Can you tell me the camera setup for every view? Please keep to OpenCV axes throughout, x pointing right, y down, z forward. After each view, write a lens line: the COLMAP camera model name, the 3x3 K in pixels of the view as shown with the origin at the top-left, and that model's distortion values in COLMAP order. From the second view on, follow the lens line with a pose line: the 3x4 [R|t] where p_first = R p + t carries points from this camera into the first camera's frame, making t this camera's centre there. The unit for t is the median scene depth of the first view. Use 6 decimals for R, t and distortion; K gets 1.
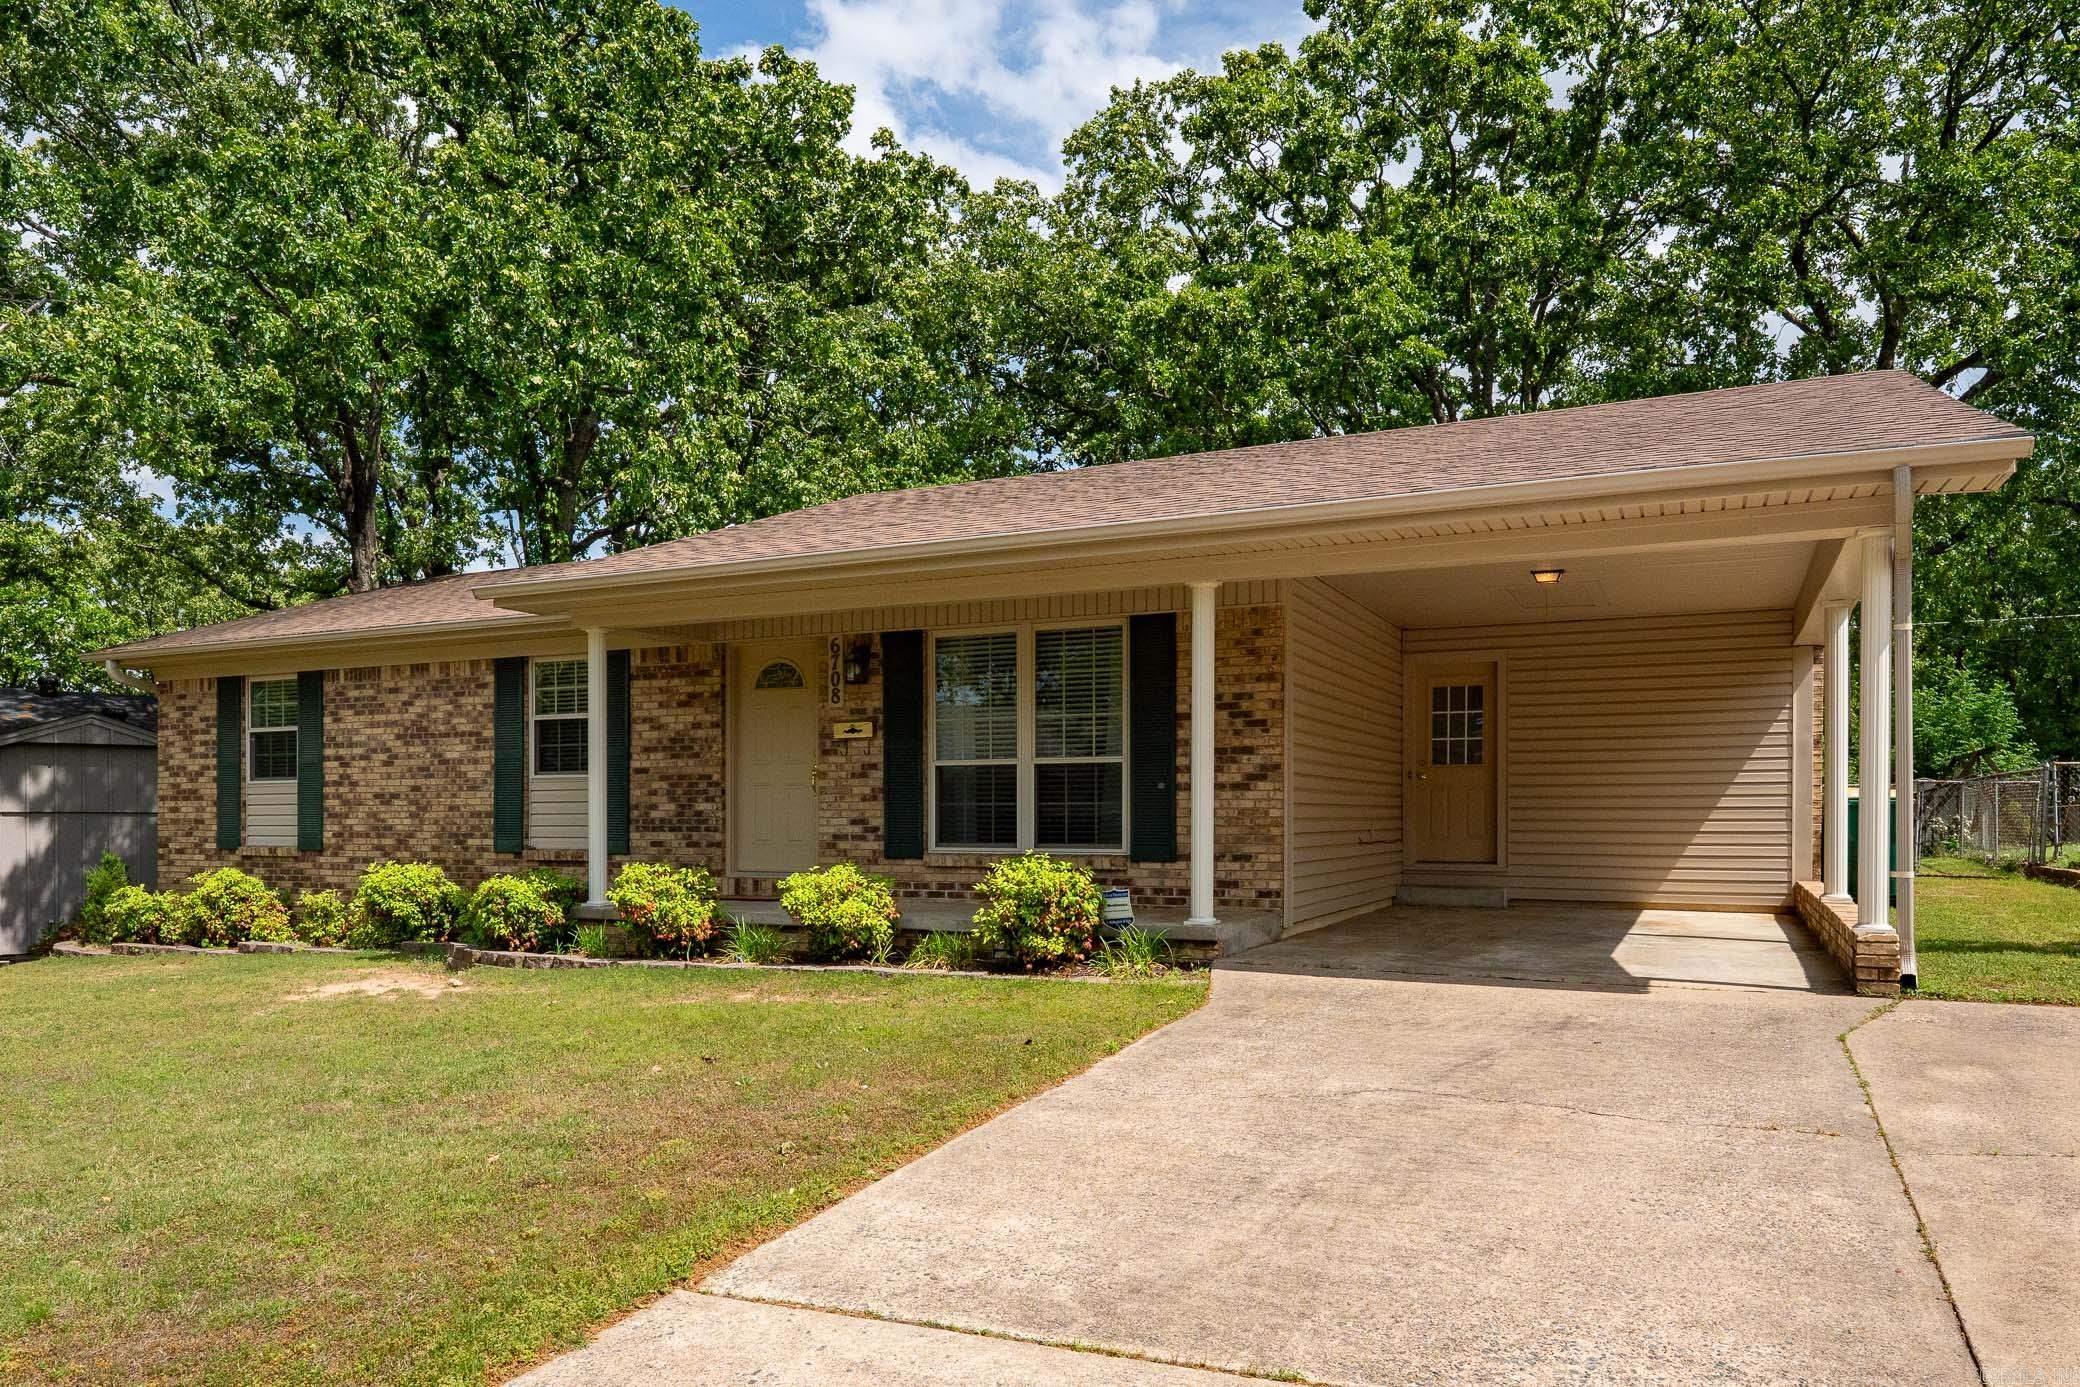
lens RADIAL K [[1310.6, 0, 1043.4], [0, 1310.6, 806.2], [0, 0, 1]] dist [0.001622, 0.000158]
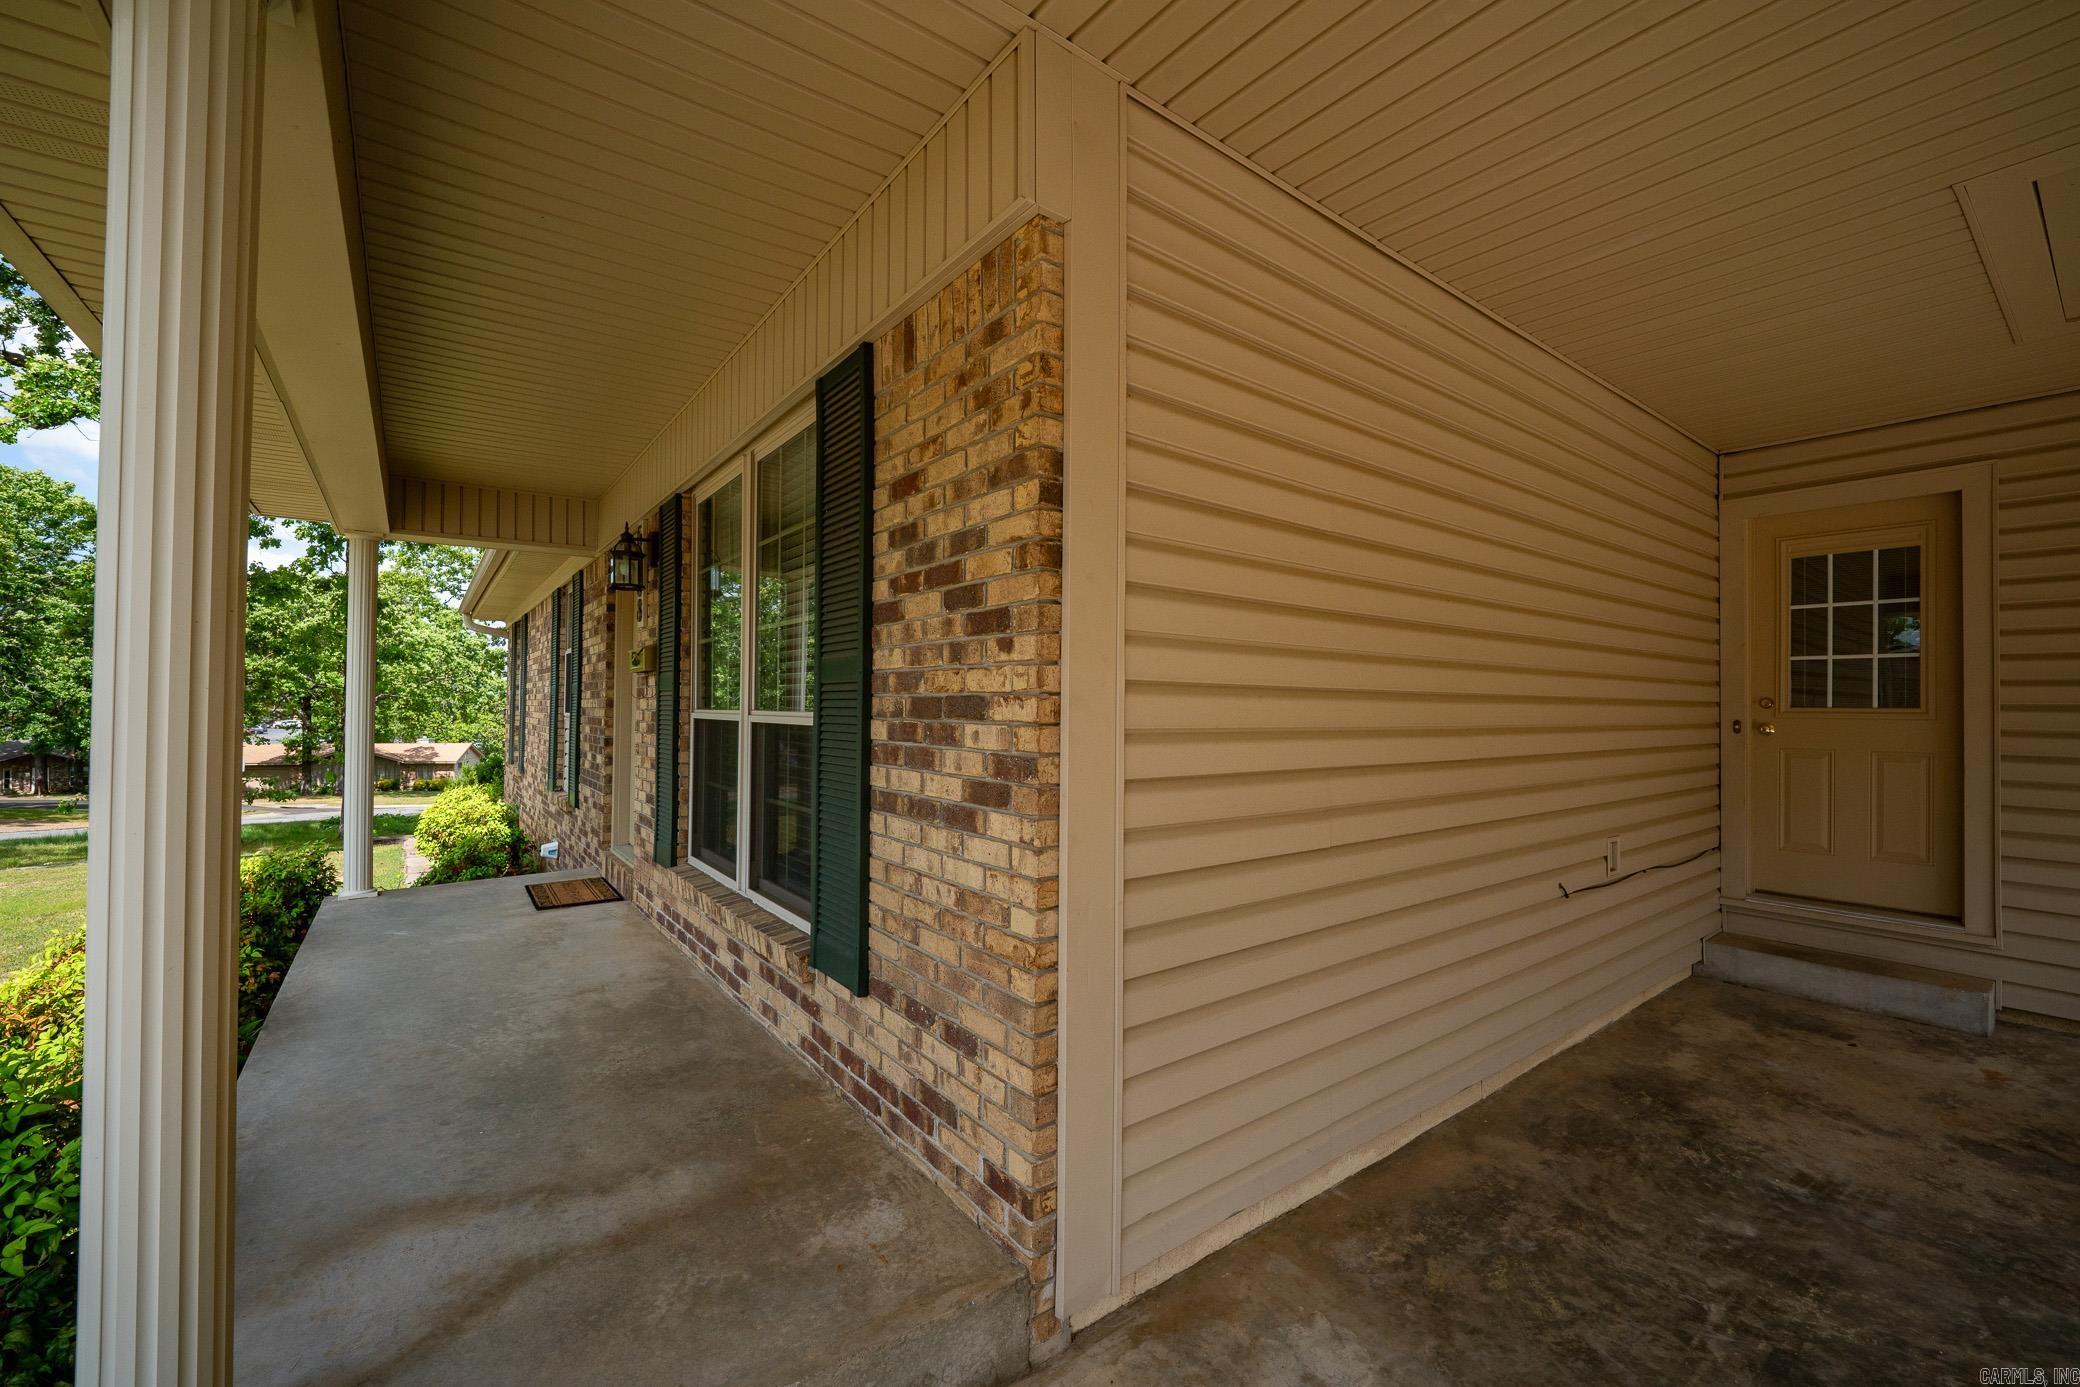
lens RADIAL K [[848.0, 0, 1040.0], [0, 848.0, 693.5], [0, 0, 1]] dist [-0.000759, -0.000061]
pose [[0.894577, 0.002161, -0.446909, 0.197456], [-0.008827, 0.999879, -0.012835, -0.032769], [0.446827, 0.015427, 0.894487, 0.617903]]
